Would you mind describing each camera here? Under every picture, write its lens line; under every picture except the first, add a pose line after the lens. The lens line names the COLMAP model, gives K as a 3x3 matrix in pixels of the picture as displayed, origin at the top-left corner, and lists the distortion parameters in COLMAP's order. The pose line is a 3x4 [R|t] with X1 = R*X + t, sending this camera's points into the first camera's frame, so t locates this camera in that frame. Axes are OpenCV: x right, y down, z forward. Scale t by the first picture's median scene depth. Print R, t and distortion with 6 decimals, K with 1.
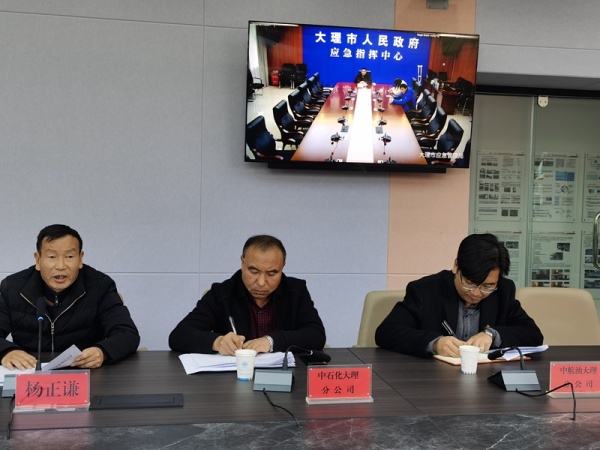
lens RADIAL K [[730.8, 0, 300.0], [0, 730.8, 225.0], [0, 0, 1]] dist [0.060692, 0.045652]
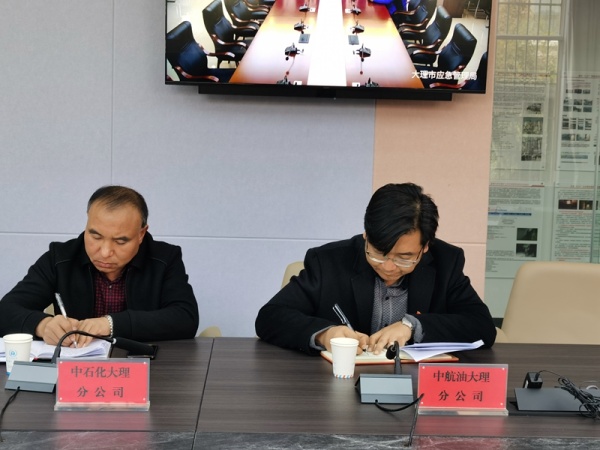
lens RADIAL K [[973.5, 0, 300.0], [0, 973.5, 225.0], [0, 0, 1]] dist [0.008455, -0.058402]
pose [[0.991171, 0.016425, -0.131569, 0.186554], [-0.010201, 0.998803, 0.047839, 0.006165], [0.132197, -0.046075, 0.990152, 0.042246]]
